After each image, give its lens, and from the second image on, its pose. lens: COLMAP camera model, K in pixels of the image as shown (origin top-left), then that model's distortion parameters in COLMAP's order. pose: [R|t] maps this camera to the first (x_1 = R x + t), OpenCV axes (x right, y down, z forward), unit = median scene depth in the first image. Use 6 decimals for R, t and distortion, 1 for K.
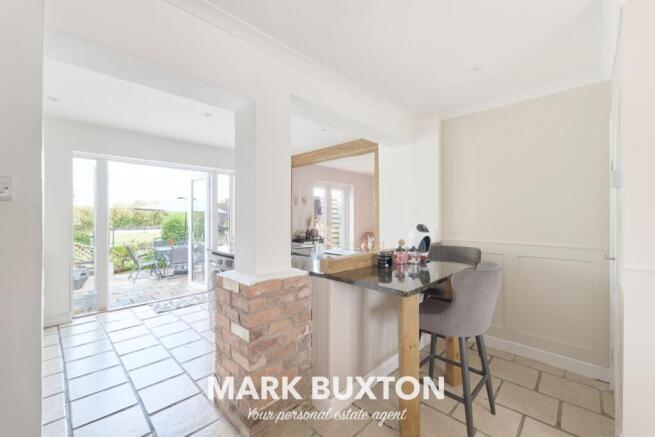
lens RADIAL K [[269.4, 0, 332.8], [0, 269.4, 217.8], [0, 0, 1]] dist [0.004491, -0.000052]
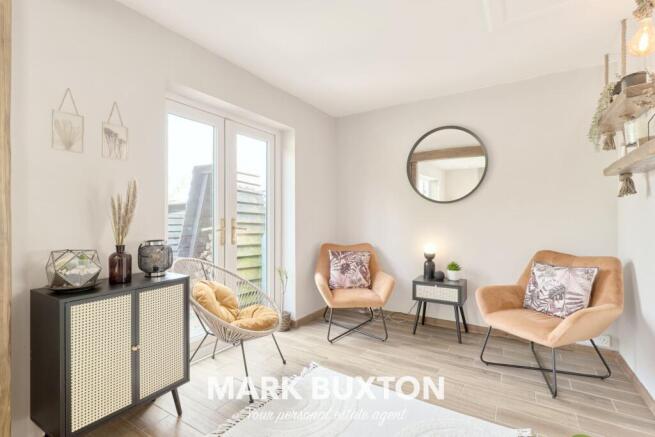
lens RADIAL K [[300.5, 0, 332.1], [0, 300.5, 219.6], [0, 0, 1]] dist [0.001305, -0.000041]
pose [[0.975607, 0.002149, 0.219513, 0.032754], [-0.001407, 0.999993, -0.003539, 0.016159], [-0.219519, 0.003144, 0.975603, 0.552875]]
